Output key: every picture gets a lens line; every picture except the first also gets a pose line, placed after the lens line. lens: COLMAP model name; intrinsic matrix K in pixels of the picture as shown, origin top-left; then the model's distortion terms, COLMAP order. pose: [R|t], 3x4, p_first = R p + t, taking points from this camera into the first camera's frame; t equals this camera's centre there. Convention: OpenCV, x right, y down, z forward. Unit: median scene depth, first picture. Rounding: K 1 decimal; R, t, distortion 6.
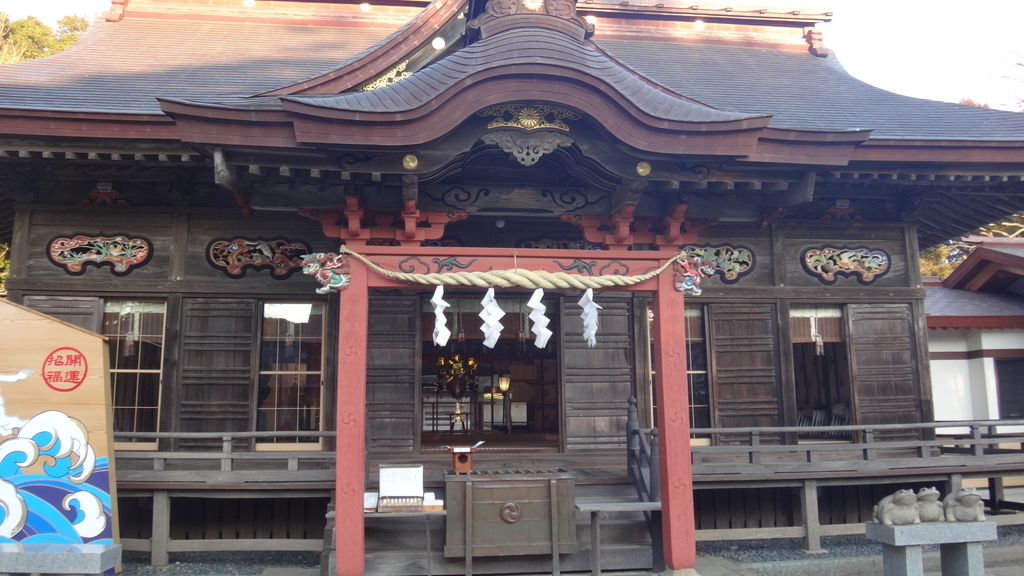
lens RADIAL K [[794.8, 0, 512.0], [0, 794.8, 288.0], [0, 0, 1]] dist [-0.059888, -0.019073]
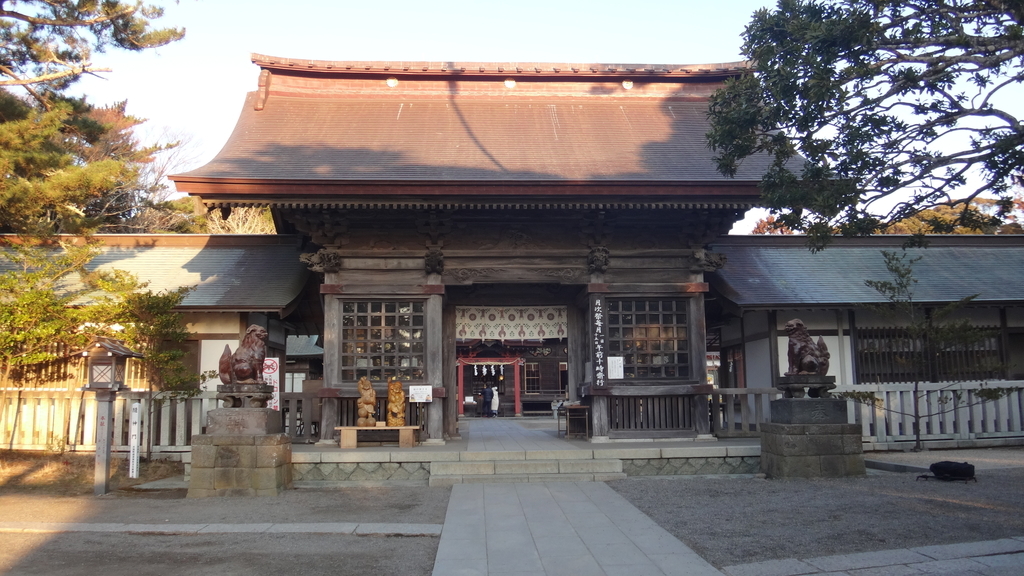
lens RADIAL K [[794.8, 0, 512.0], [0, 794.8, 288.0], [0, 0, 1]] dist [-0.059888, -0.019073]
pose [[0.998535, -0.007975, -0.053523, 0.477494], [0.009385, 0.999614, 0.026149, -0.695274], [0.053294, -0.026613, 0.998224, -4.637006]]
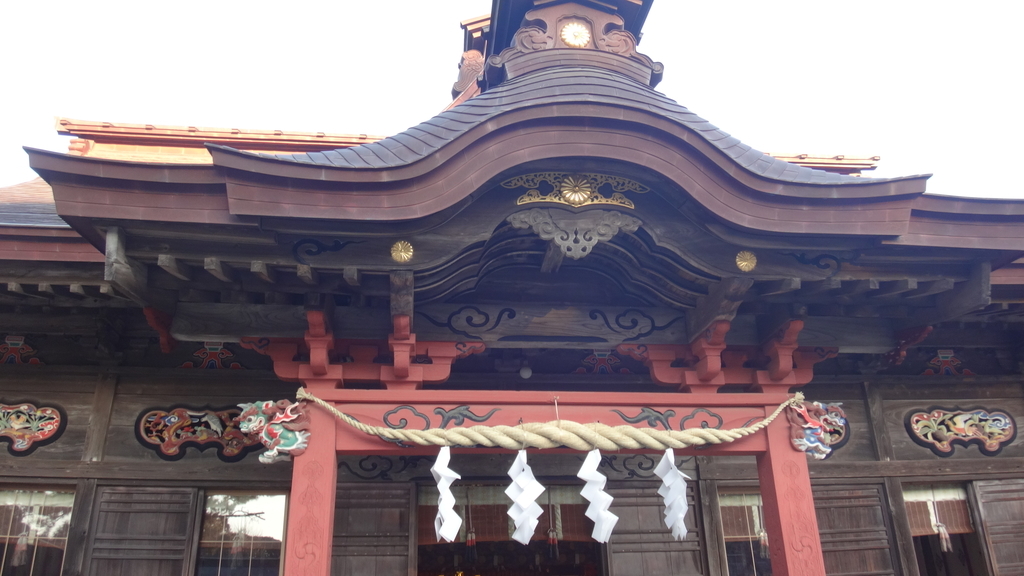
lens RADIAL K [[794.8, 0, 512.0], [0, 794.8, 288.0], [0, 0, 1]] dist [-0.059888, -0.019073]
pose [[0.999850, -0.017022, 0.003350, -0.034047], [0.017302, 0.964341, -0.264098, 0.043245], [0.001265, 0.264116, 0.964490, 0.320487]]
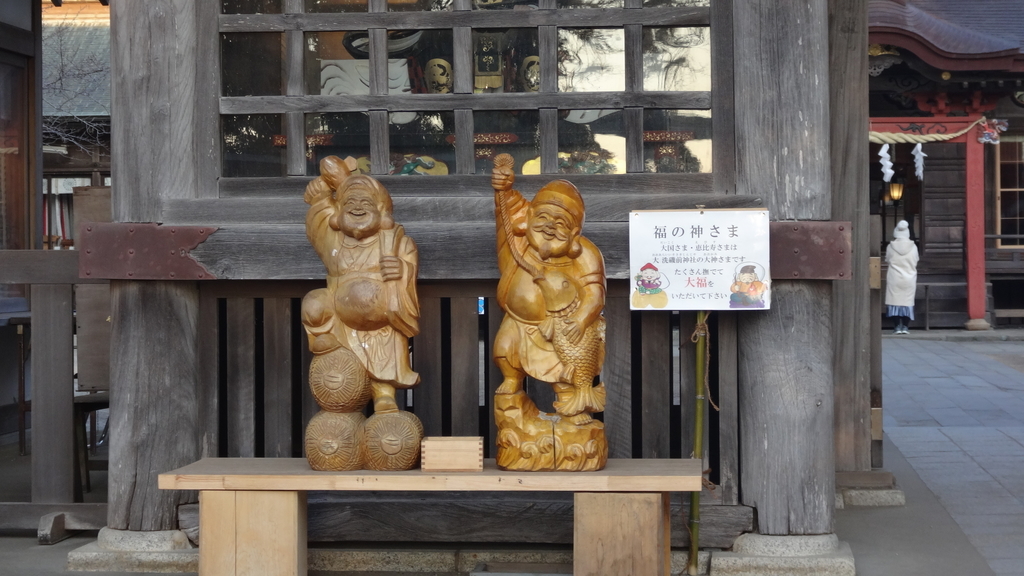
lens RADIAL K [[2450.3, 0, 512.0], [0, 2450.3, 288.0], [0, 0, 1]] dist [0.049881, 0.151391]
pose [[0.978443, 0.004072, -0.206478, 0.309636], [0.032217, 0.984555, 0.172083, -0.570402], [0.203990, -0.175026, 0.963200, -3.827374]]
